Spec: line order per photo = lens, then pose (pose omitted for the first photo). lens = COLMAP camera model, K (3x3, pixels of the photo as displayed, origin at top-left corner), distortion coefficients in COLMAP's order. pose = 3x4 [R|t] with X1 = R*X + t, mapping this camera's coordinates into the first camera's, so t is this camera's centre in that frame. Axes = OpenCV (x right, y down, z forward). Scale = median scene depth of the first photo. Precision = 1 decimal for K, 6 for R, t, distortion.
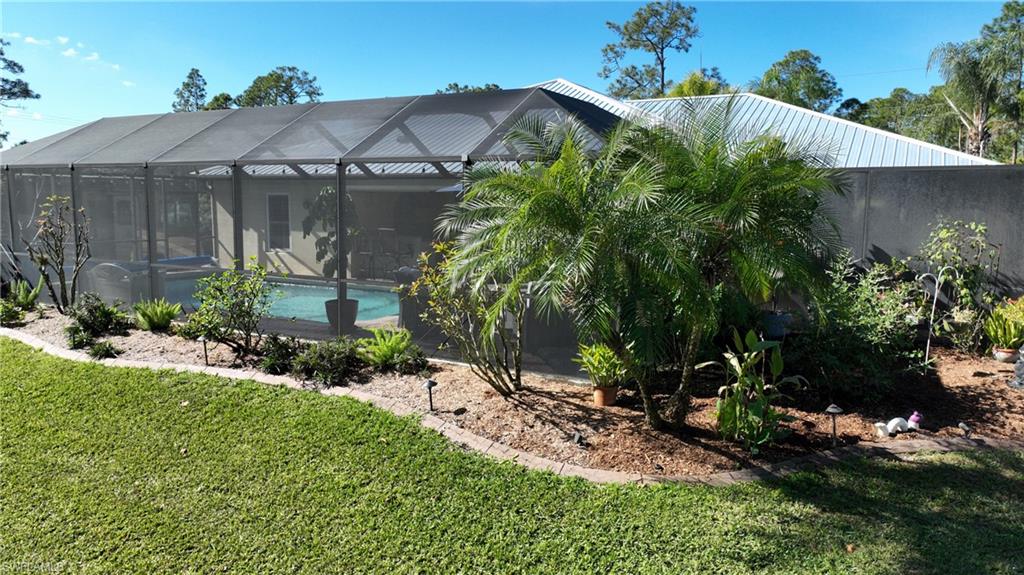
lens RADIAL K [[724.0, 0, 512.7], [0, 724.0, 287.9], [0, 0, 1]] dist [0.006090, 0.010311]
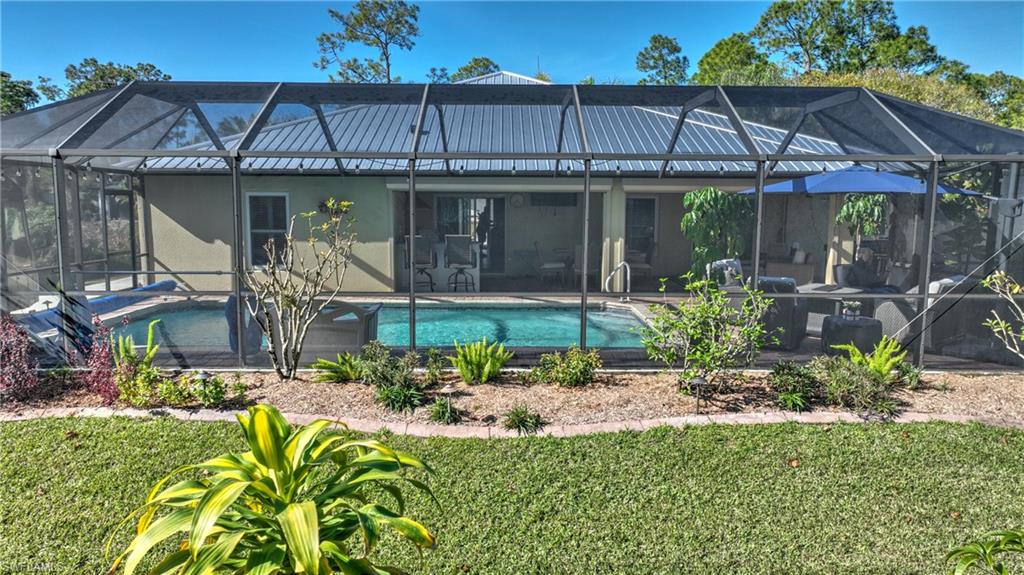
lens RADIAL K [[724.0, 0, 512.0], [0, 724.0, 287.2], [0, 0, 1]] dist [0.006090, 0.010311]
pose [[0.869435, -0.064944, 0.489761, -0.152244], [0.063394, 0.997793, 0.019771, -0.009358], [-0.489964, 0.013858, 0.871633, 0.063302]]
